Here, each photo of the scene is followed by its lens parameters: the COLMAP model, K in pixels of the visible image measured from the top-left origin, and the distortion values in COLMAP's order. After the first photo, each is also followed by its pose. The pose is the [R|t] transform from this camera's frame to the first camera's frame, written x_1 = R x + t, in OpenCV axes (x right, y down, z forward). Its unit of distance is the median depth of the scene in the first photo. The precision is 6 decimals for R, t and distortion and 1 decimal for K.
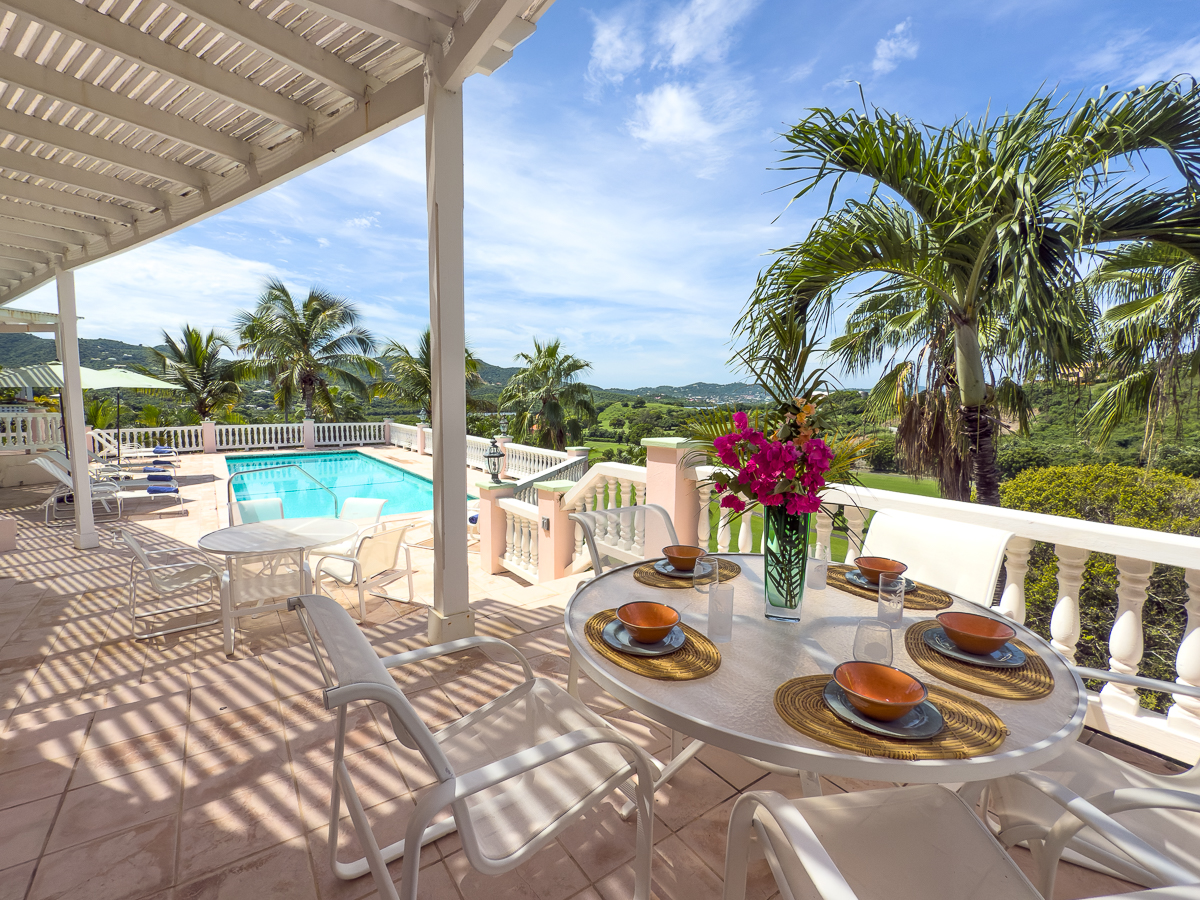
lens RADIAL K [[533.8, 0, 604.8], [0, 533.8, 441.9], [0, 0, 1]] dist [-0.005105, -0.000504]
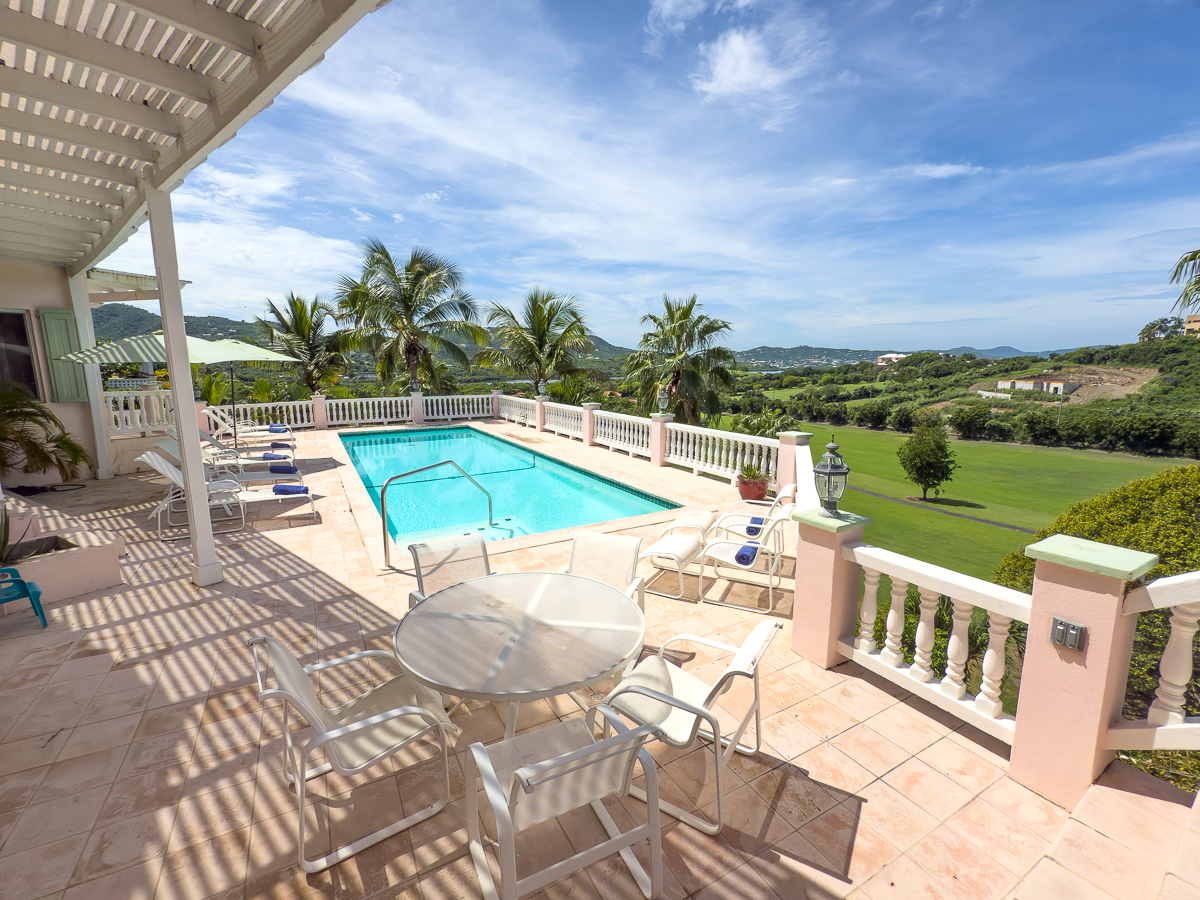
lens RADIAL K [[512.2, 0, 600.0], [0, 512.2, 450.0], [0, 0, 1]] dist [-0.000485, -0.000319]
pose [[0.993074, 0.005606, -0.117356, -0.127950], [0.004231, 0.996506, 0.083410, -0.014665], [0.117414, -0.083328, 0.989581, 0.136438]]
